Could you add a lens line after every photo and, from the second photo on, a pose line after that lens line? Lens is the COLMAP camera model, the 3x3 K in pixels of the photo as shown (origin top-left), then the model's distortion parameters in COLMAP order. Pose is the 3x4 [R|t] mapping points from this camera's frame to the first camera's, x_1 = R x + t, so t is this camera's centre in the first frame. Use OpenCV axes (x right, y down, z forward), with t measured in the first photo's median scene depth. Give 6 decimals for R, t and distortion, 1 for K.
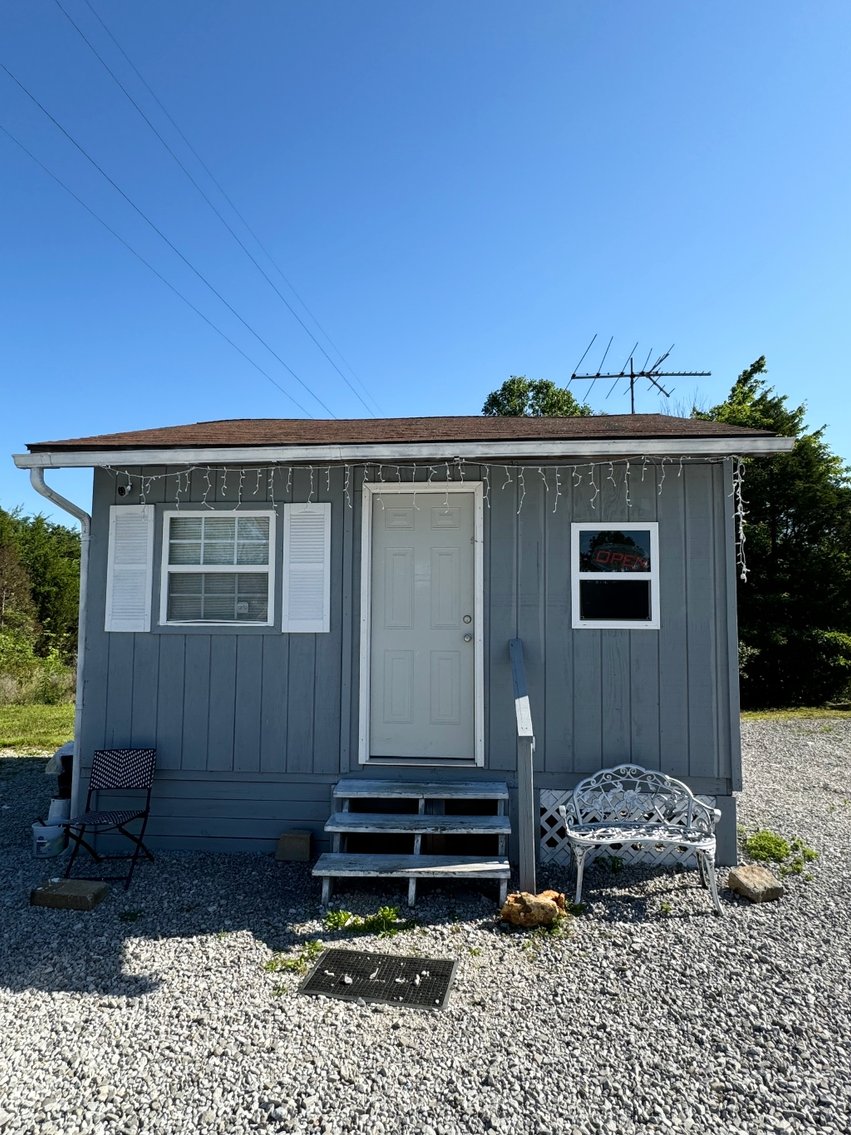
lens RADIAL K [[640.6, 0, 425.5], [0, 640.6, 567.5], [0, 0, 1]] dist [-0.000643, -0.000569]
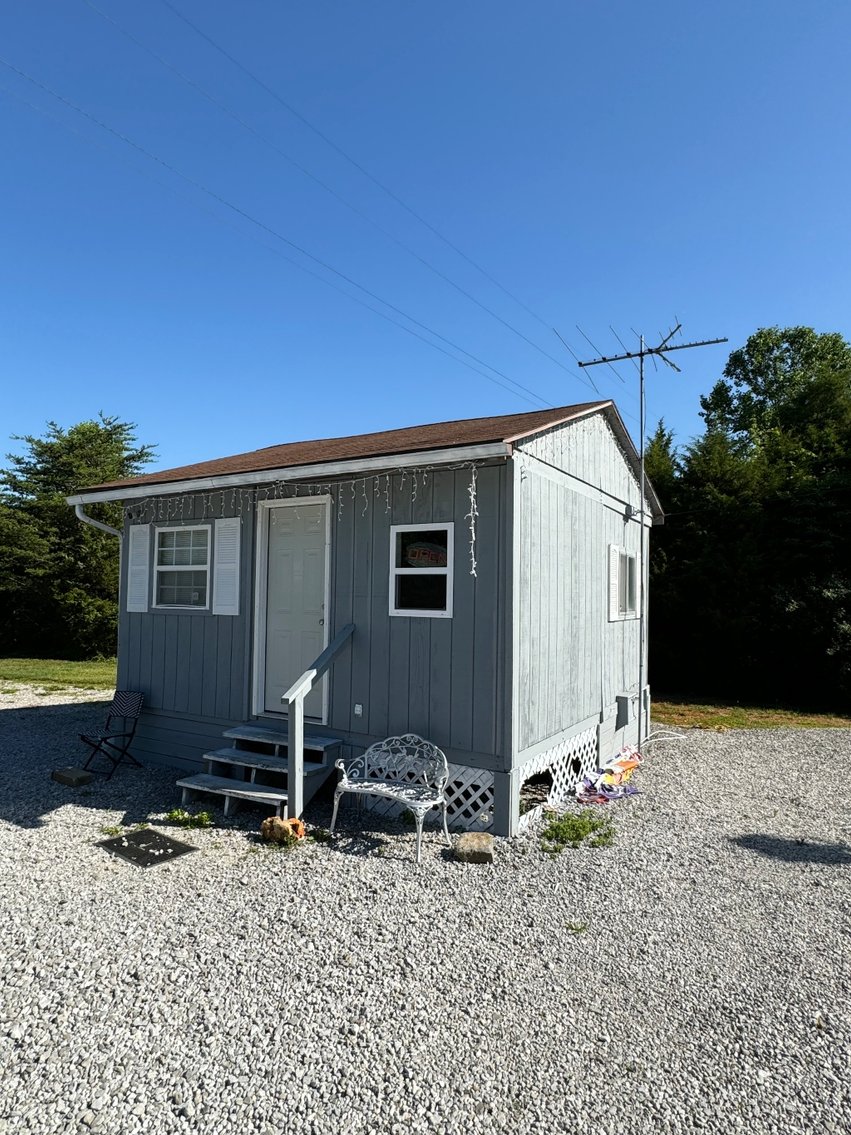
lens RADIAL K [[640.6, 0, 425.5], [0, 640.6, 567.5], [0, 0, 1]] dist [-0.000643, -0.000569]
pose [[0.899994, -0.013044, -0.435707, 0.801638], [0.025465, 0.999418, 0.022680, -0.018441], [0.435158, -0.031507, 0.899803, -0.024399]]
